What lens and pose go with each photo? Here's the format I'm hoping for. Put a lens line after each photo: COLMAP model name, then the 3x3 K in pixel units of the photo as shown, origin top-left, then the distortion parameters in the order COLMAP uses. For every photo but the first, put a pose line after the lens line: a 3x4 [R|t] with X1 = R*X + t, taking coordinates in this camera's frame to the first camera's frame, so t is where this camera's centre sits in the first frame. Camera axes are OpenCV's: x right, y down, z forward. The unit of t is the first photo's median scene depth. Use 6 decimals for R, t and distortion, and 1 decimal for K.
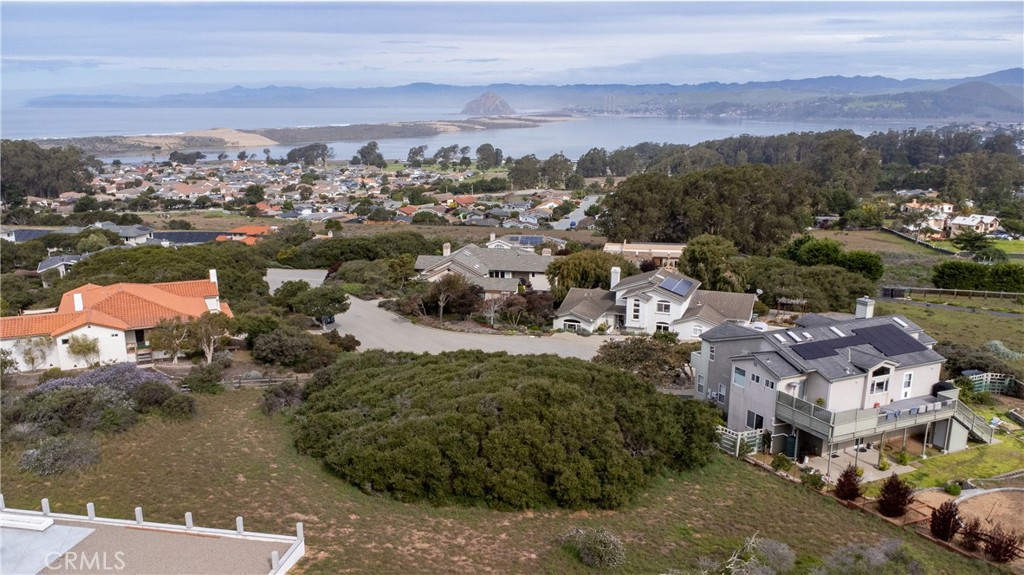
lens RADIAL K [[866.0, 0, 511.1], [0, 866.0, 322.0], [0, 0, 1]] dist [0.022338, -0.002441]
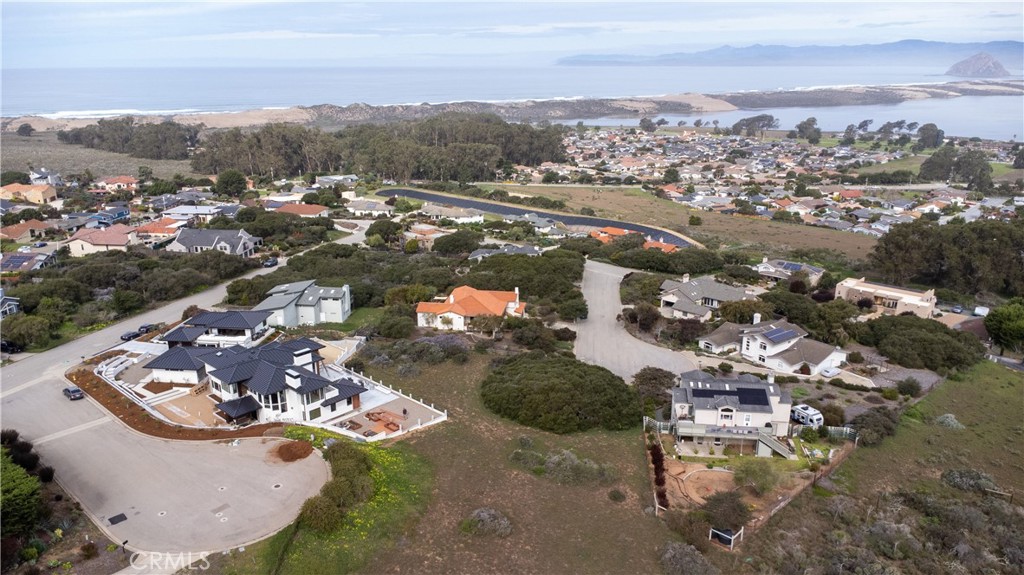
lens RADIAL K [[772.0, 0, 506.7], [0, 772.0, 285.8], [0, 0, 1]] dist [0.019730, -0.003543]
pose [[0.847932, 0.155659, -0.506736, 0.237302], [-0.137485, 0.987783, 0.073371, -0.083218], [0.511965, 0.007455, 0.858974, -0.243628]]
